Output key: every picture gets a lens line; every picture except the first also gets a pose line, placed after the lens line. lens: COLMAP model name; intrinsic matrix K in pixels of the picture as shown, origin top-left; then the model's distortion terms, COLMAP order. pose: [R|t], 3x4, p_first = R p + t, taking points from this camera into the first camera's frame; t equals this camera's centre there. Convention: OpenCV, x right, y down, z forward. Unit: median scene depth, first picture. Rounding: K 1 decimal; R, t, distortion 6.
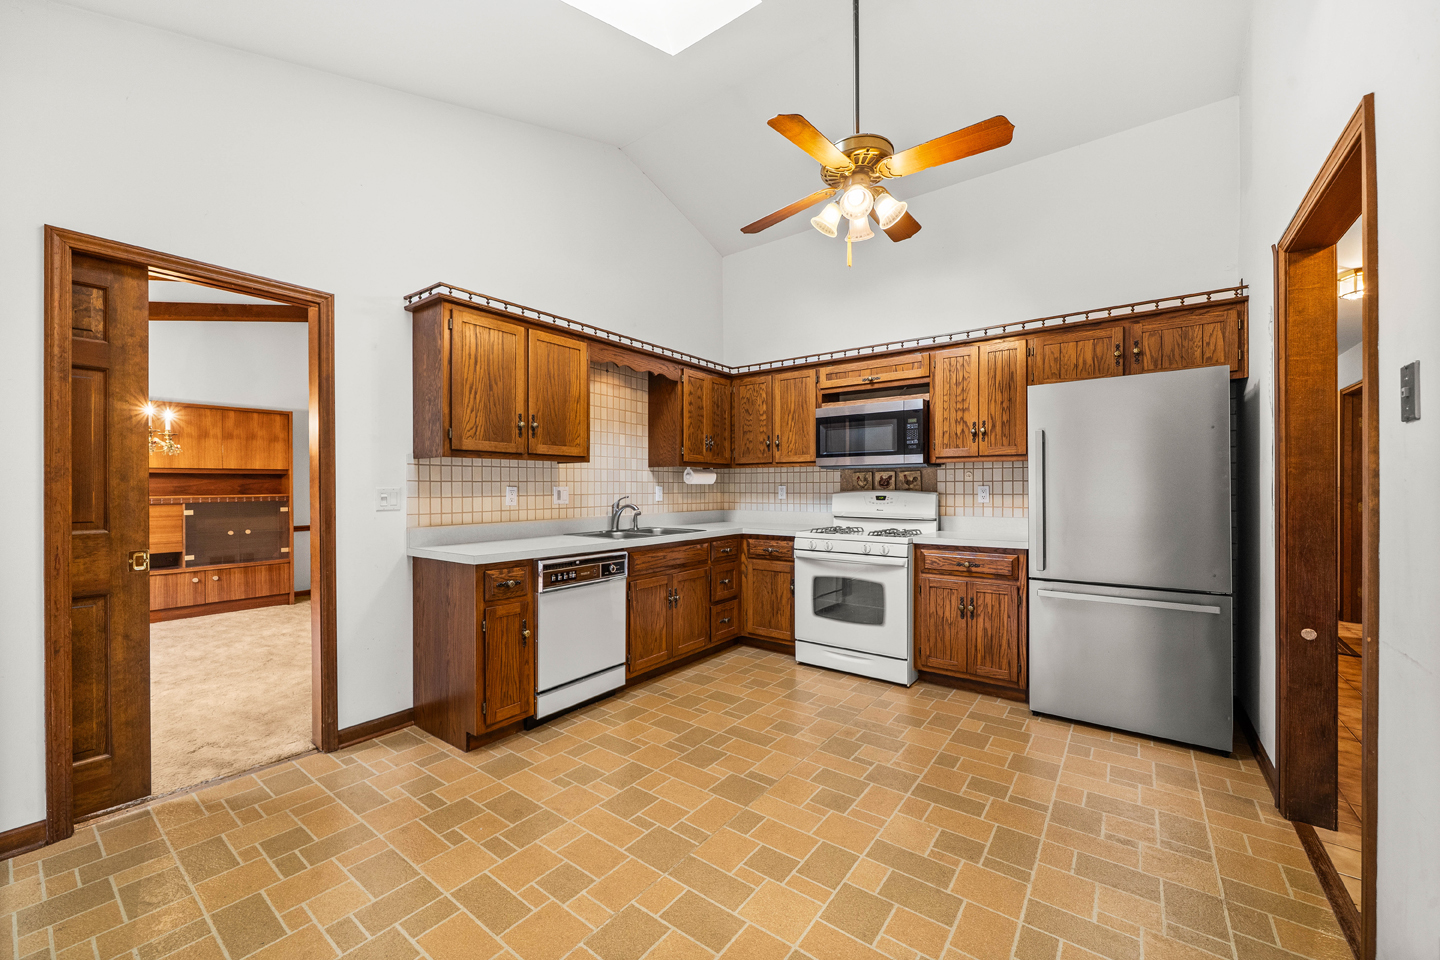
lens RADIAL K [[546.4, 0, 717.5], [0, 546.4, 485.9], [0, 0, 1]] dist [-0.002523, -0.000123]
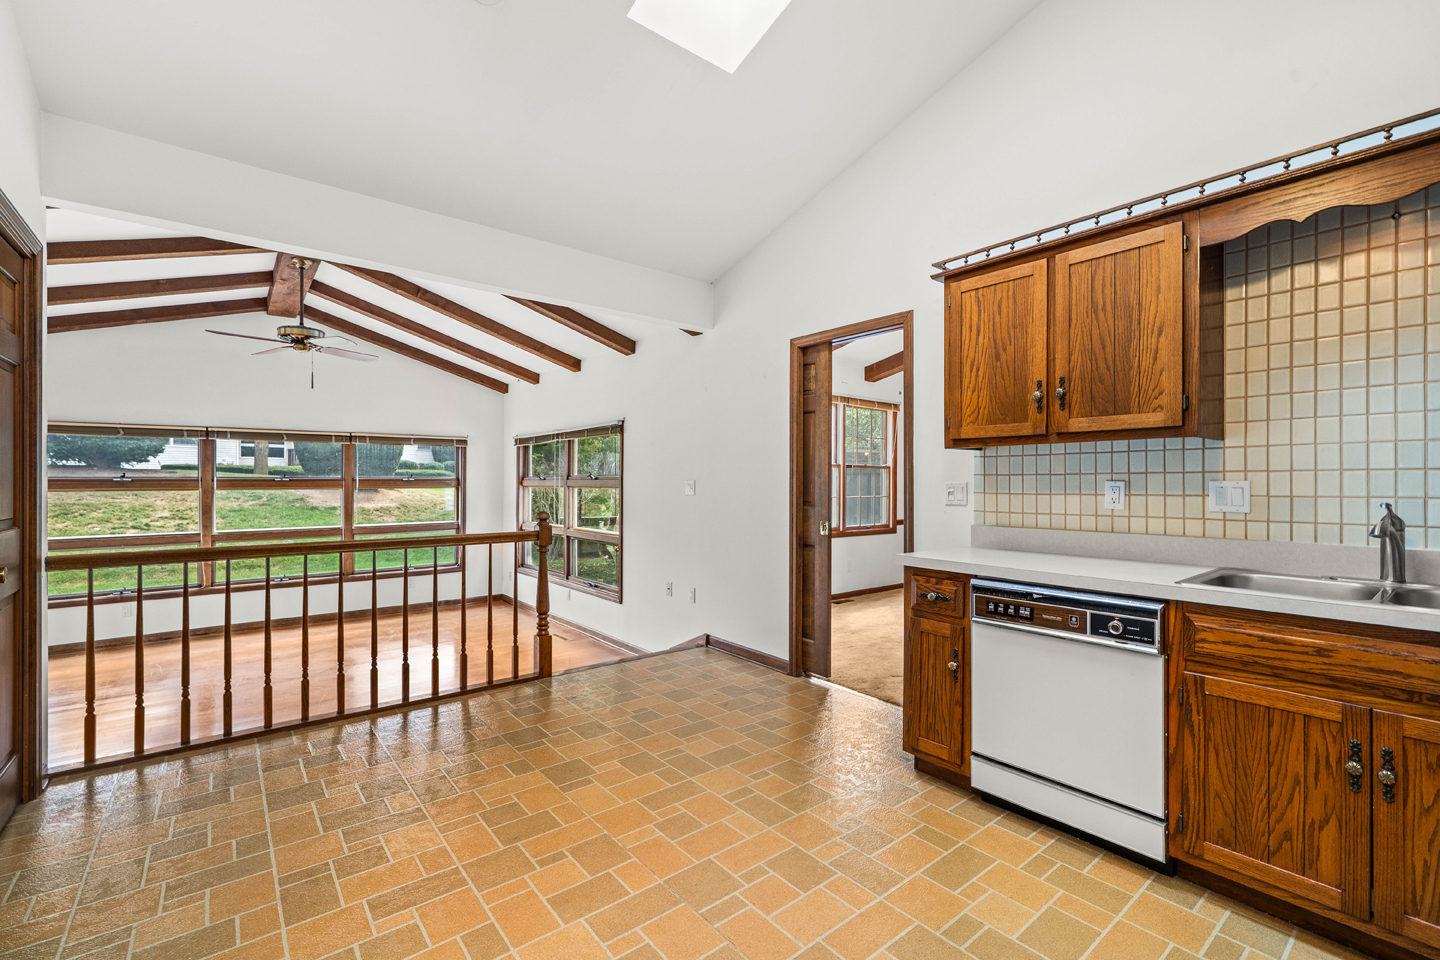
lens RADIAL K [[631.8, 0, 716.8], [0, 631.8, 481.3], [0, 0, 1]] dist [-0.002309, -0.000323]
pose [[-0.245305, -0.003474, -0.969440, 0.556789], [-0.002470, 0.999993, -0.002959, 0.005331], [0.969443, 0.001669, -0.245312, 0.792364]]
